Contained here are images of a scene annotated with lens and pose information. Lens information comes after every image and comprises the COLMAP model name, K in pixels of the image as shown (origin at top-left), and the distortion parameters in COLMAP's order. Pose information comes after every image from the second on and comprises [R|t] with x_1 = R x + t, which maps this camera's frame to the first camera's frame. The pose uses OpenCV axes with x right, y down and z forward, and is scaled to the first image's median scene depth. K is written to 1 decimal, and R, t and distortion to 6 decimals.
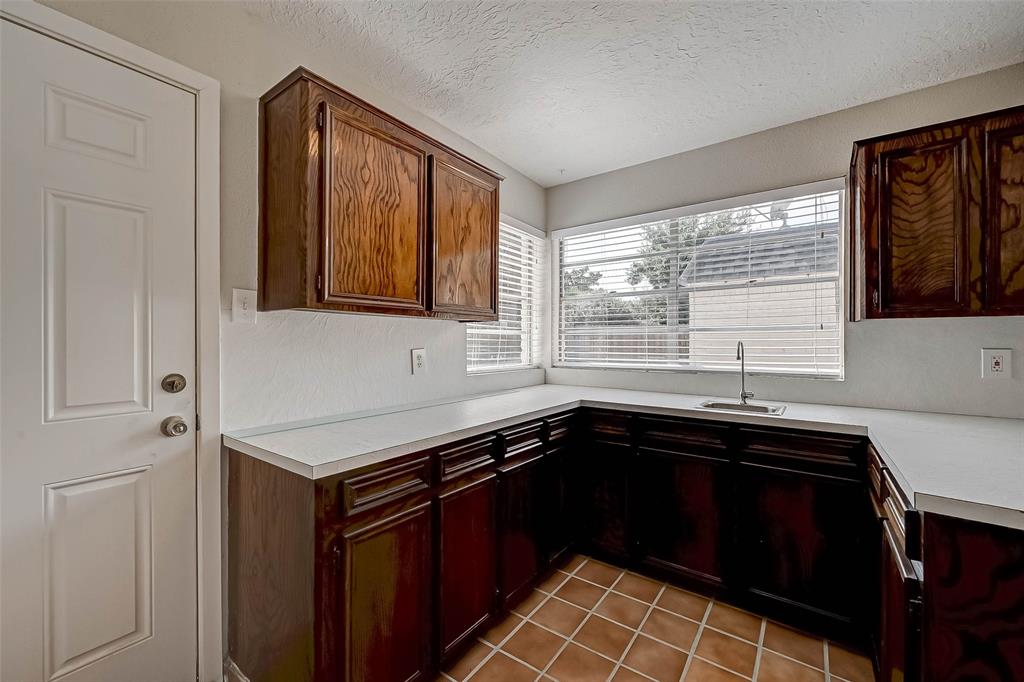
lens RADIAL K [[406.4, 0, 517.7], [0, 406.4, 340.9], [0, 0, 1]] dist [0.003720, 0.000101]
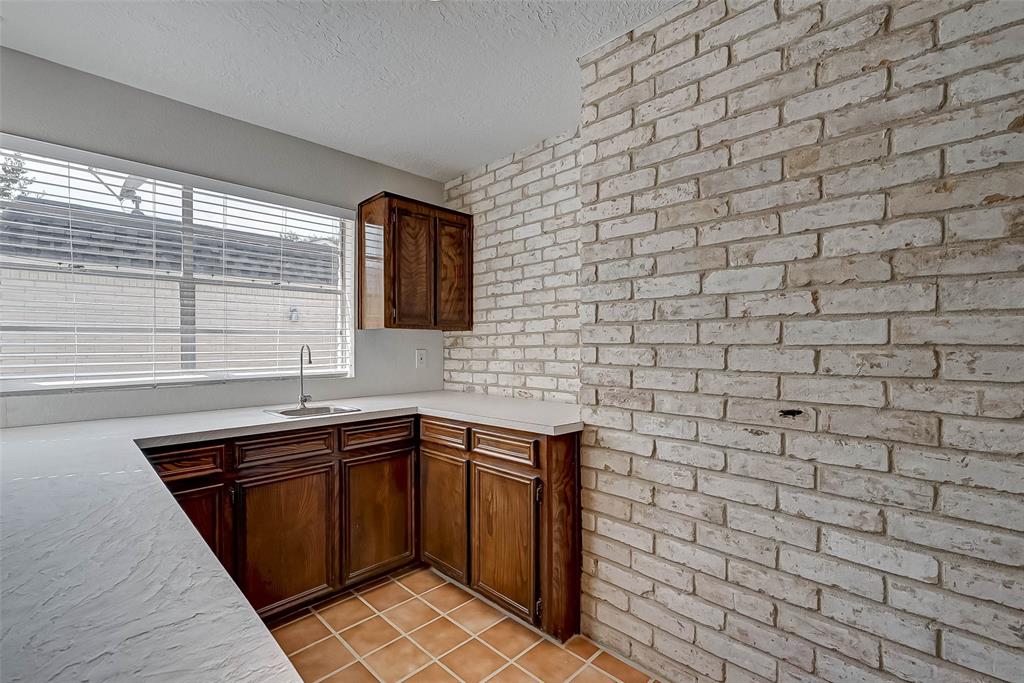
lens RADIAL K [[447.9, 0, 510.2], [0, 447.9, 348.5], [0, 0, 1]] dist [0.000018, -0.000592]
pose [[0.166932, -0.006786, 0.985945, -0.426294], [0.002042, 0.999977, 0.006536, 0.002670], [-0.985966, 0.000922, 0.166942, 0.302241]]
